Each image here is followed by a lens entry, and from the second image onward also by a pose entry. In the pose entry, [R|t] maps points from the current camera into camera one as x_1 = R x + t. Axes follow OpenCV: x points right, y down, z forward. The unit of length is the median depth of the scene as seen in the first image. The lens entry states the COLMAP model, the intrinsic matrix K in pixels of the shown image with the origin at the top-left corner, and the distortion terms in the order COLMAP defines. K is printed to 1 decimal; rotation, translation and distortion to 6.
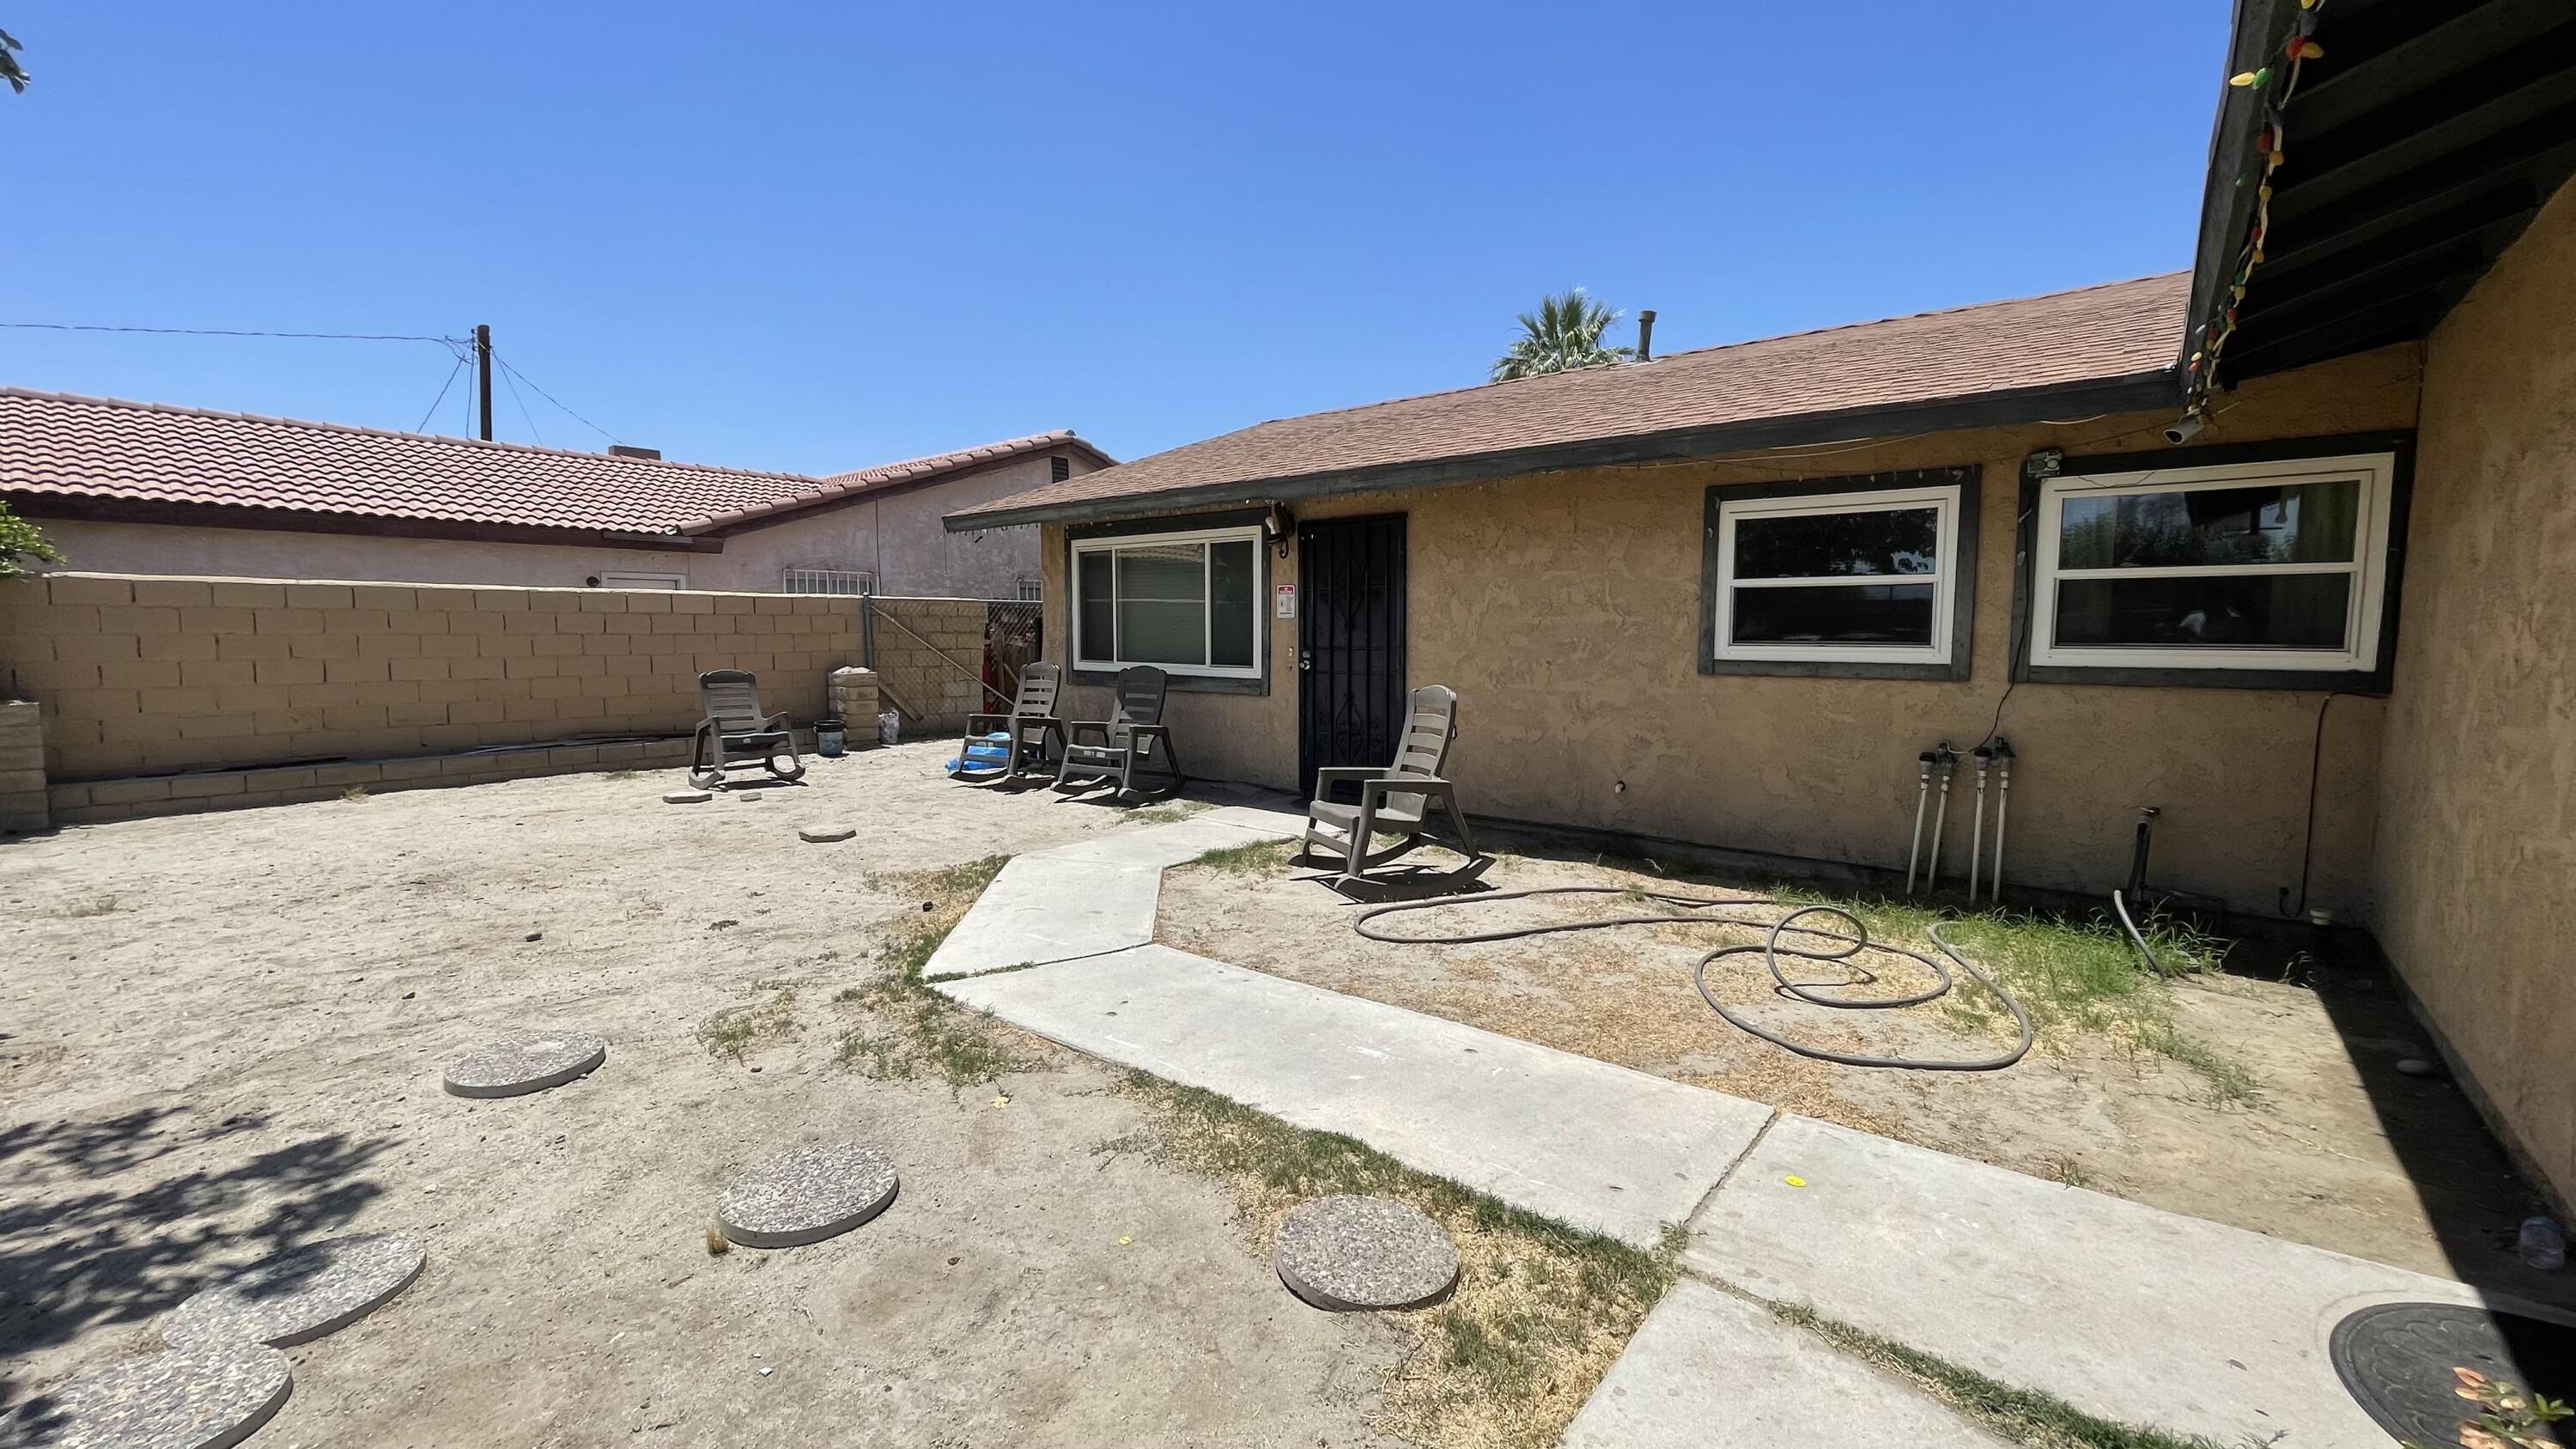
lens RADIAL K [[1056.2, 0, 1268.6], [0, 1056.2, 718.6], [0, 0, 1]] dist [0.001669, -0.000106]
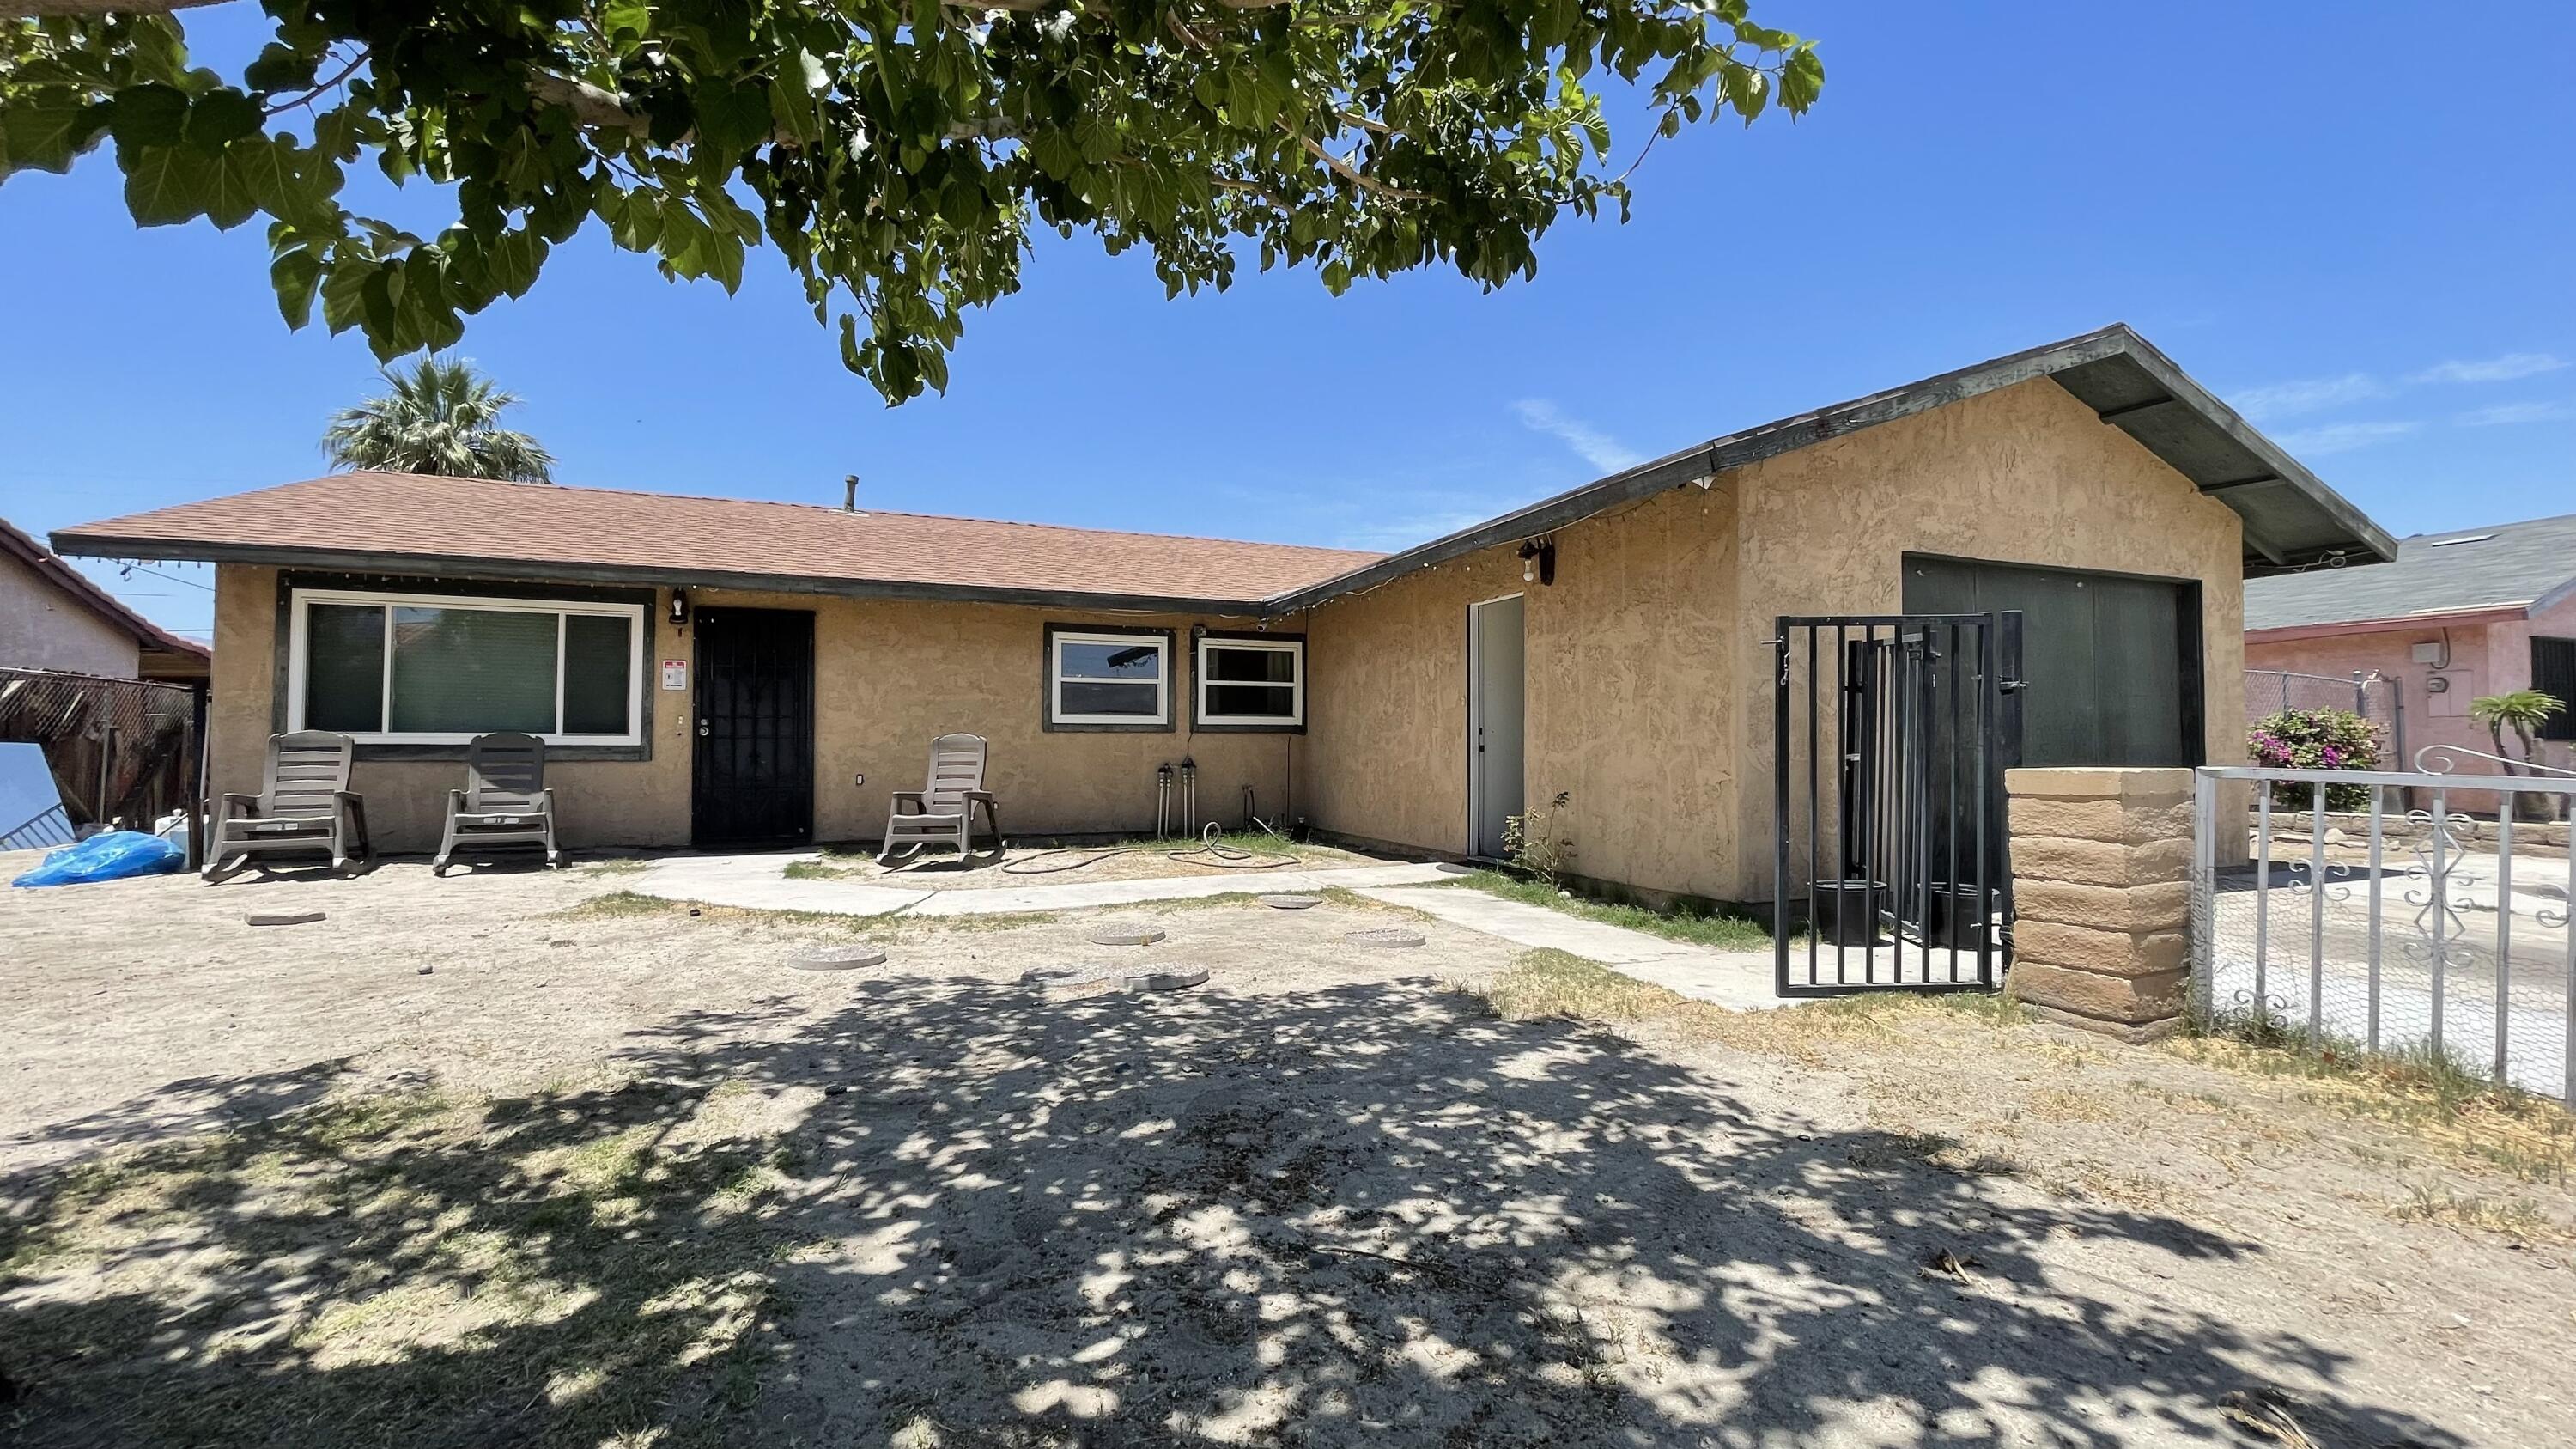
lens RADIAL K [[1047.5, 0, 1288.0], [0, 1047.5, 724.5], [0, 0, 1]] dist [0.001621, -0.003129]
pose [[0.459951, 0.016402, 0.887793, -0.758927], [0.073450, 0.995700, -0.056449, 0.058617], [-0.884901, 0.091172, 0.456769, -0.088810]]
